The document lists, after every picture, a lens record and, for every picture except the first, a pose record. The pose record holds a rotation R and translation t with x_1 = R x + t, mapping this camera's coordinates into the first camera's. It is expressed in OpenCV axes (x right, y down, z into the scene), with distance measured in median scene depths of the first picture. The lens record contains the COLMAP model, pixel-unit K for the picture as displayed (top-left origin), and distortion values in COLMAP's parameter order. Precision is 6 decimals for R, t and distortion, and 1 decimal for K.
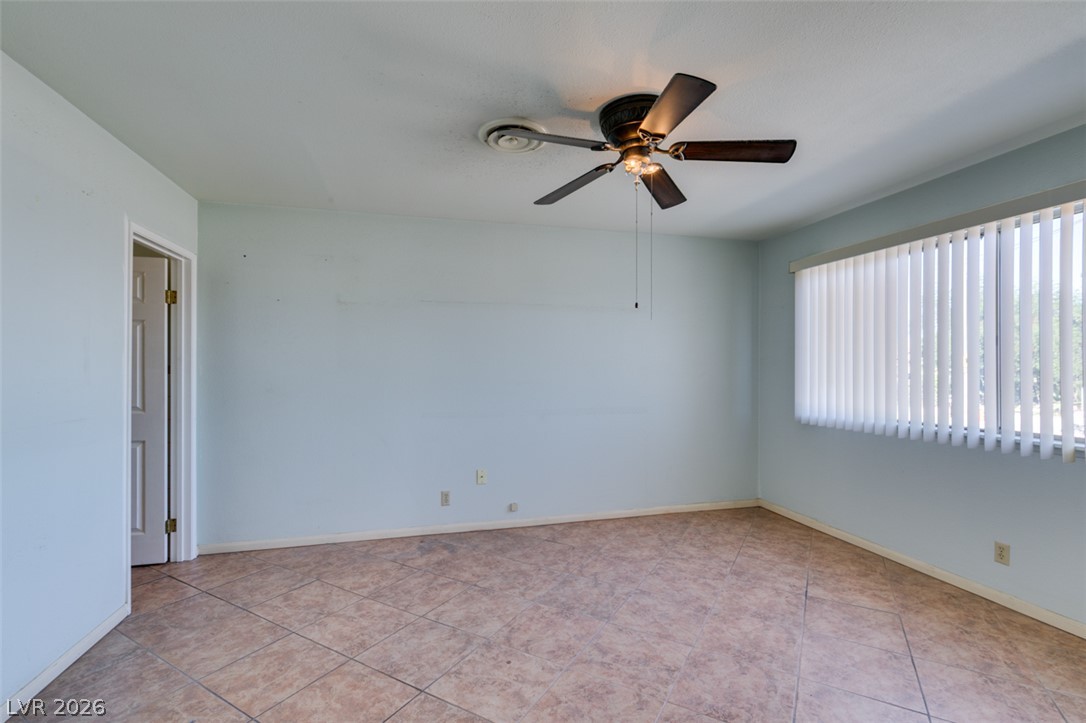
lens RADIAL K [[483.6, 0, 545.4], [0, 483.6, 368.6], [0, 0, 1]] dist [0.002461, 0.000040]
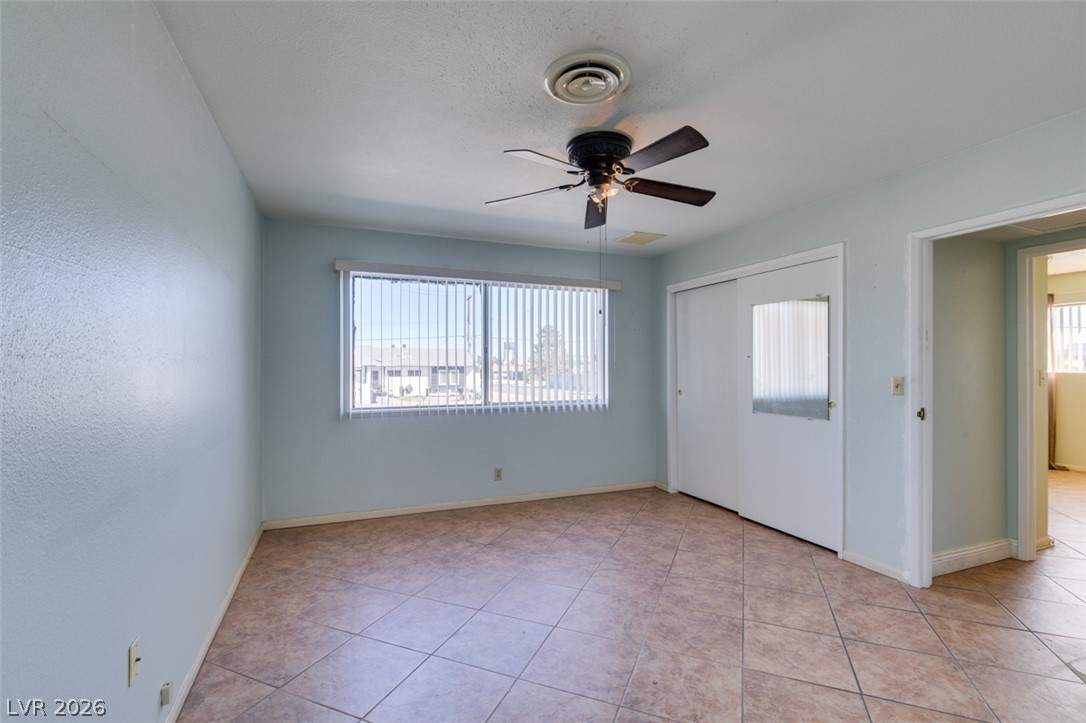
lens RADIAL K [[486.9, 0, 539.6], [0, 486.9, 363.9], [0, 0, 1]] dist [0.003028, -0.000563]
pose [[-0.130063, 0.005121, 0.991493, -0.659217], [0.002303, 0.999986, -0.004862, 0.000530], [-0.991503, 0.001651, -0.130073, 0.905019]]
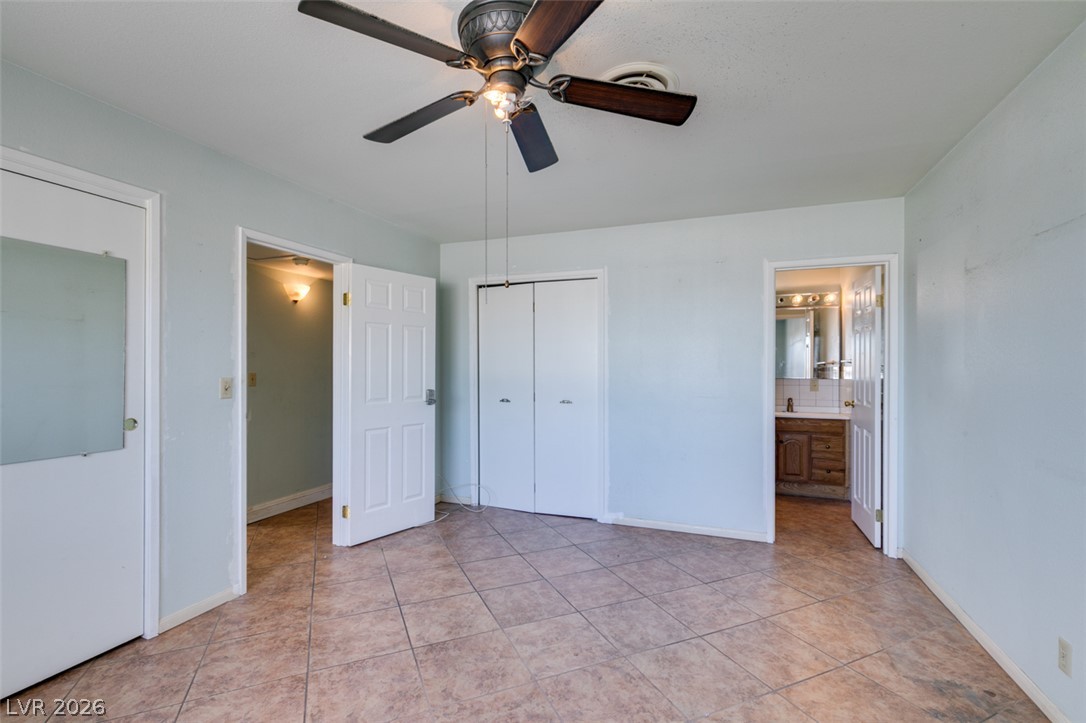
lens RADIAL K [[486.9, 0, 539.6], [0, 486.9, 363.9], [0, 0, 1]] dist [0.003028, -0.000563]
pose [[-0.587677, -0.004362, -0.809084, 0.545080], [-0.005388, 0.999984, -0.001478, -0.003953], [0.809078, 0.003491, -0.587691, 1.041690]]
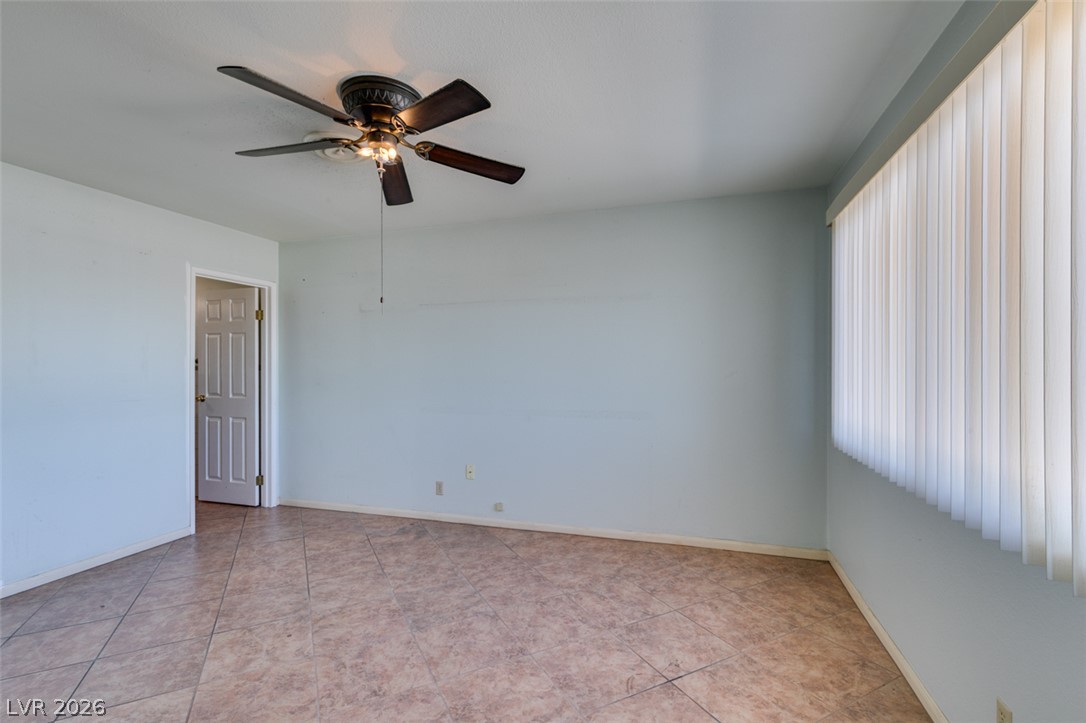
lens RADIAL K [[491.3, 0, 545.3], [0, 491.3, 365.9], [0, 0, 1]] dist [0.002074, -0.000055]
pose [[0.846151, -0.002289, -0.532938, 0.679478], [0.002187, 0.999997, -0.000822, 0.000107], [0.532939, -0.000470, 0.846154, 0.249574]]
